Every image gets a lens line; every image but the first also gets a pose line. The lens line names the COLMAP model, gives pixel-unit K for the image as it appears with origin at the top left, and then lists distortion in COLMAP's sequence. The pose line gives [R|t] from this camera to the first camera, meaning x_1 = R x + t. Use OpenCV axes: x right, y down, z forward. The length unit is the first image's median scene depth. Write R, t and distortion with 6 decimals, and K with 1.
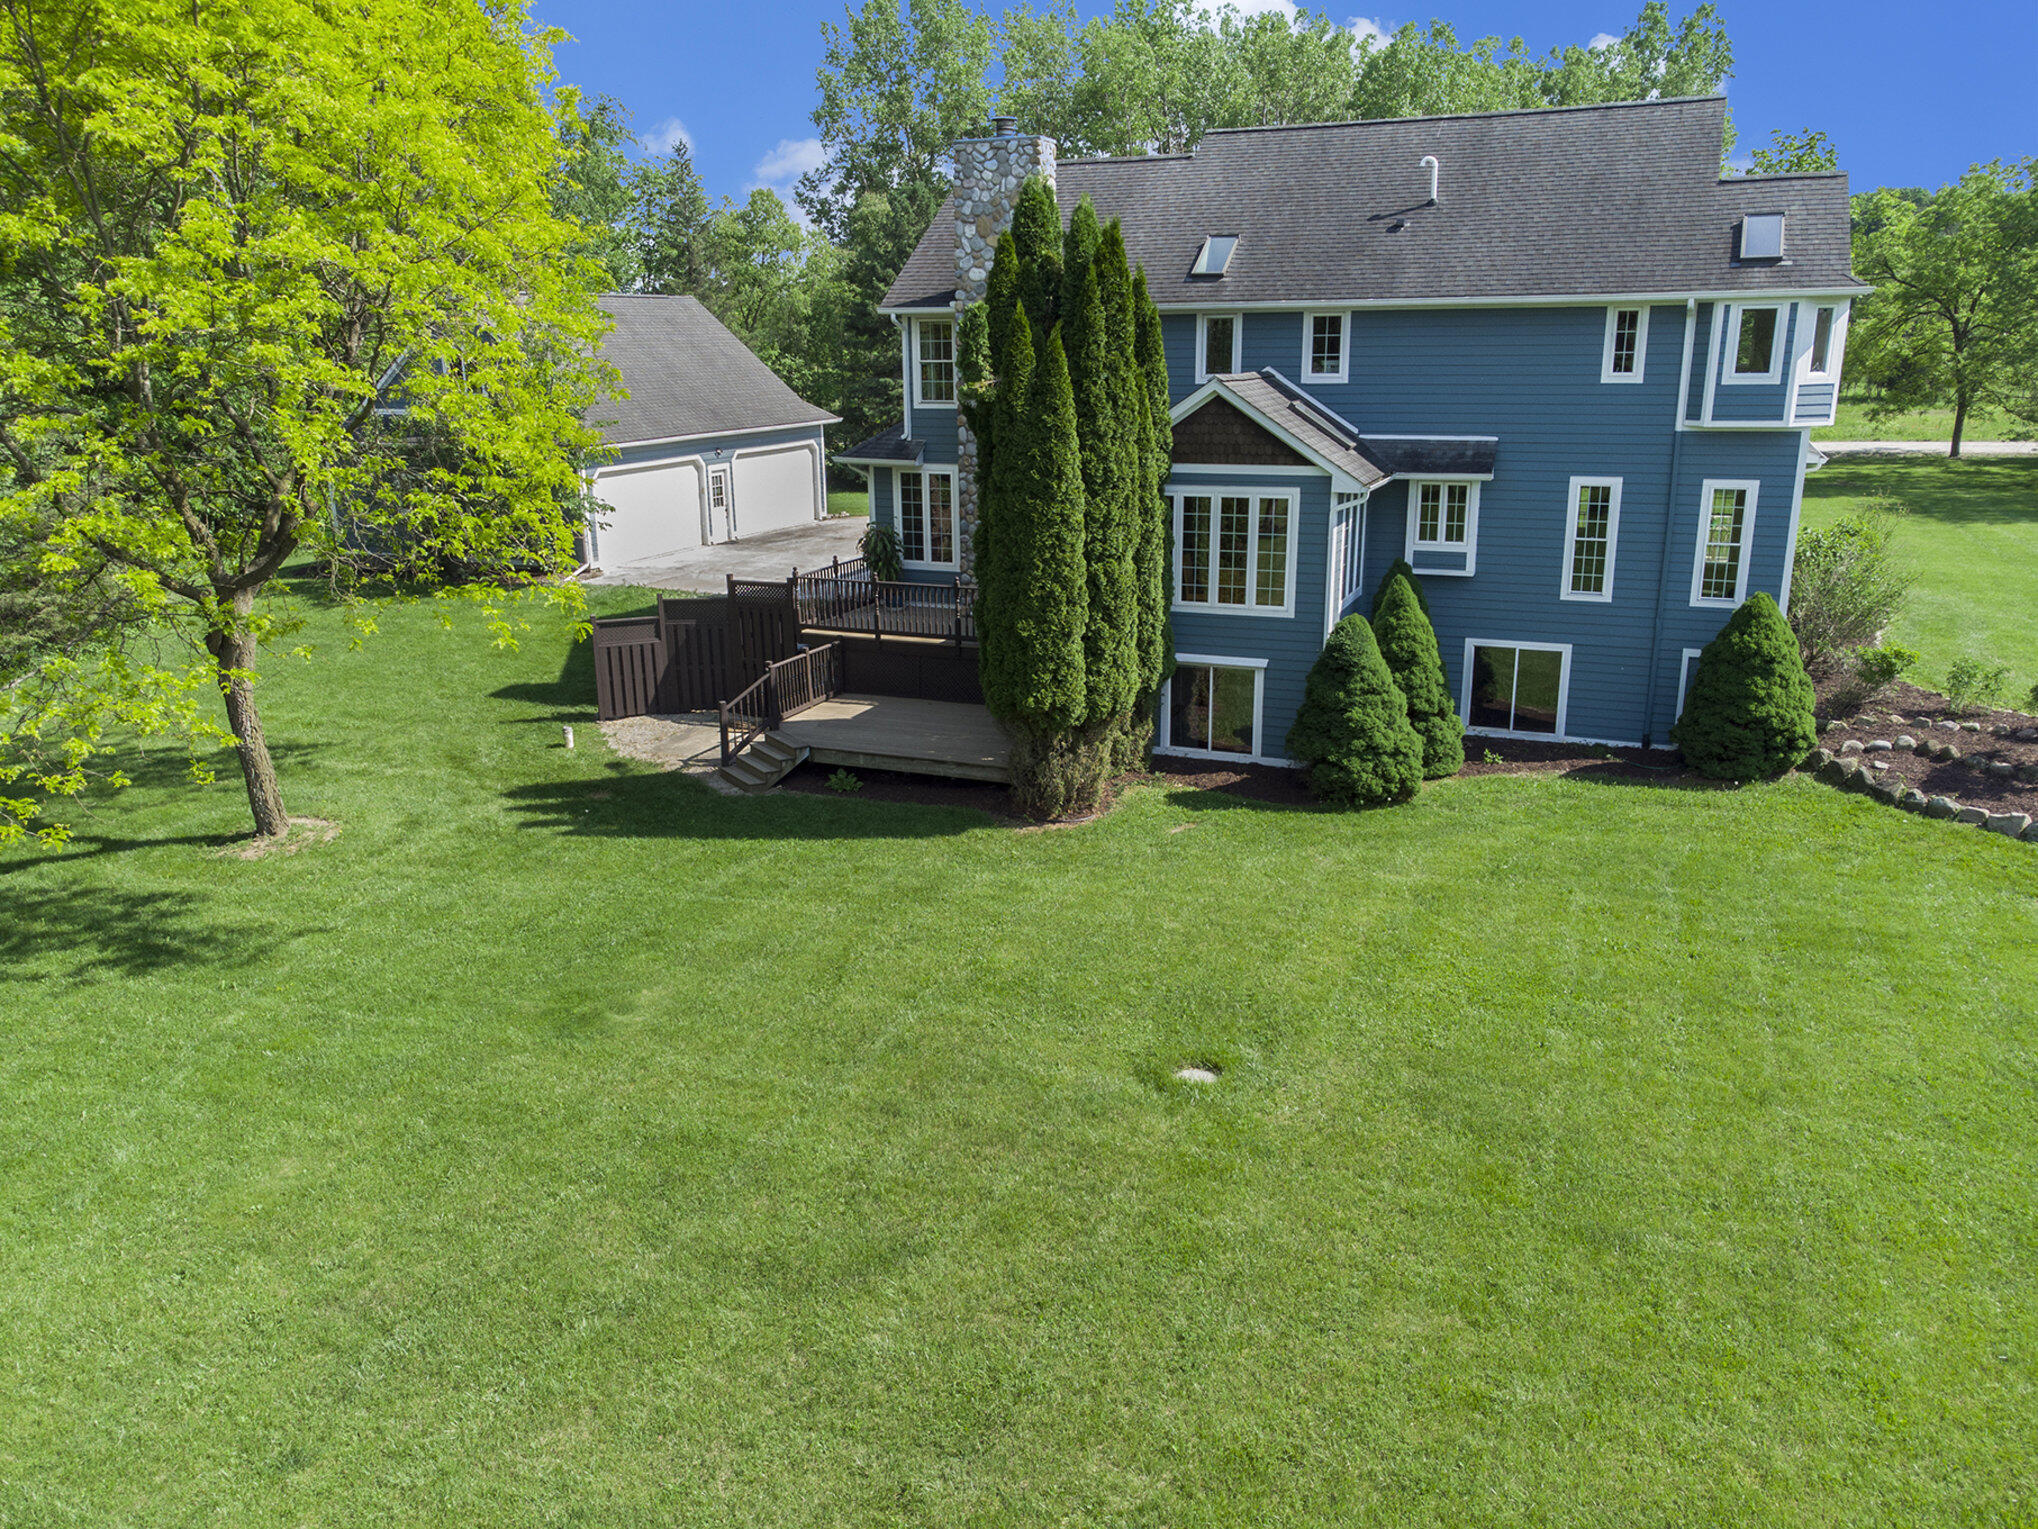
lens RADIAL K [[1516.4, 0, 1006.3], [0, 1516.4, 759.3], [0, 0, 1]] dist [0.034076, -0.005189]
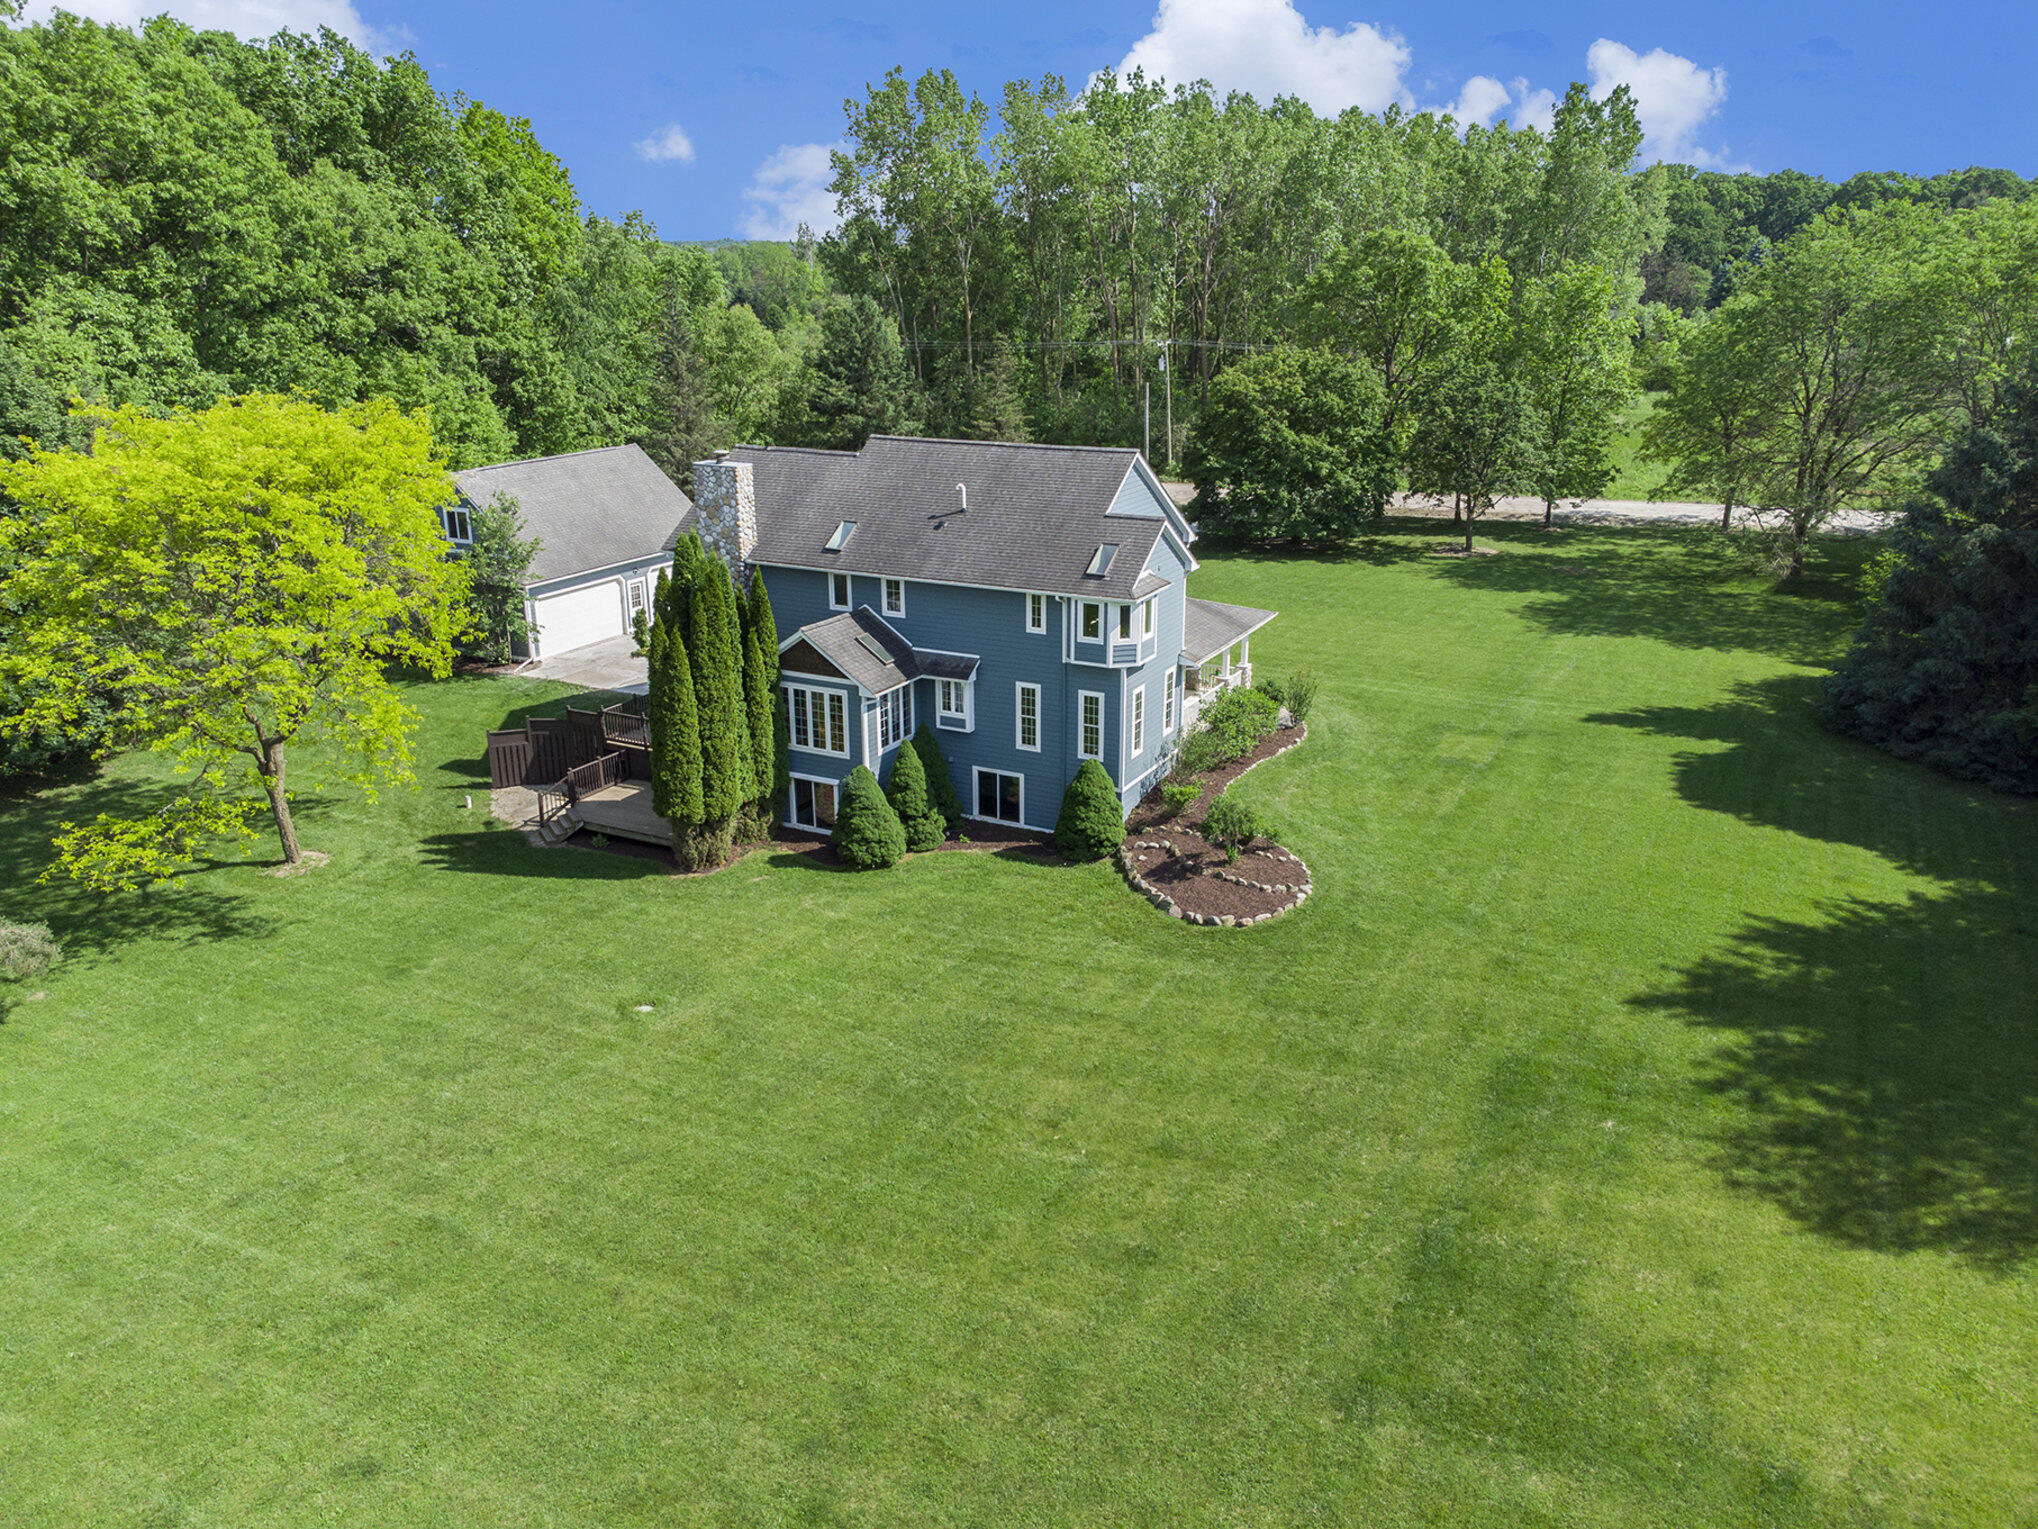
lens RADIAL K [[1516.4, 0, 1006.3], [0, 1516.4, 759.3], [0, 0, 1]] dist [0.034076, -0.005189]
pose [[0.996173, 0.034500, -0.080312, 0.528333], [-0.030868, 0.998463, 0.046034, -0.184756], [0.081777, -0.043378, 0.995706, -0.783747]]
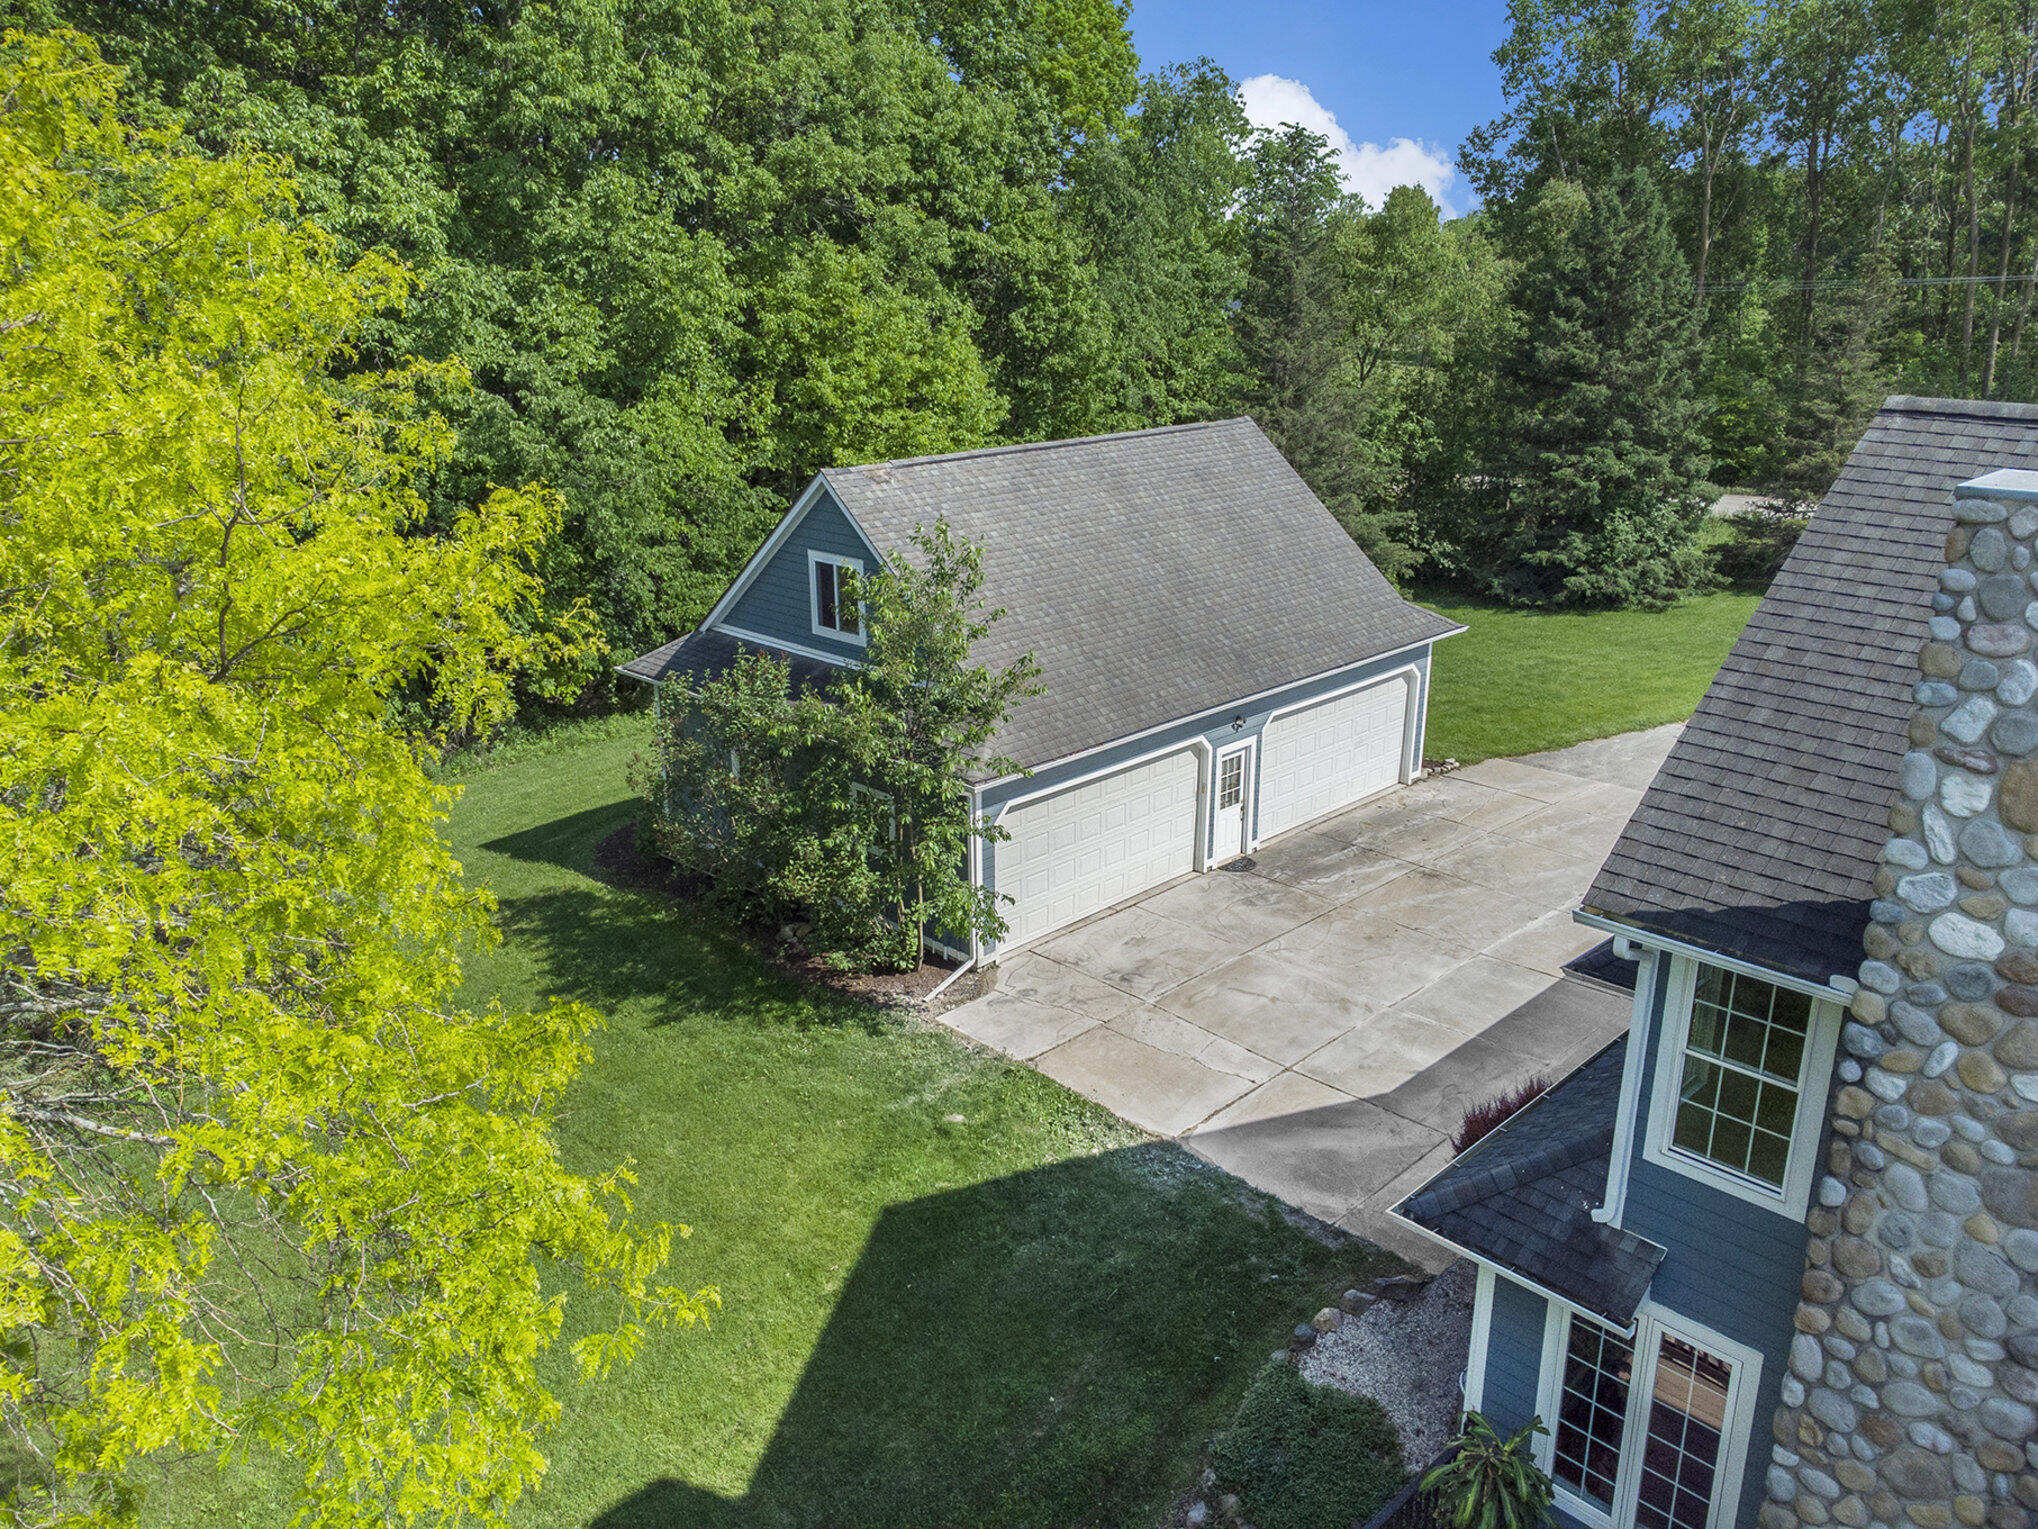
lens RADIAL K [[1525.1, 0, 971.7], [0, 1525.1, 760.4], [0, 0, 1]] dist [0.007725, -0.001061]
pose [[0.912303, 0.131064, -0.387977, -0.093407], [-0.112864, 0.991181, 0.069444, -0.395975], [0.393657, -0.019566, 0.919049, 0.747309]]
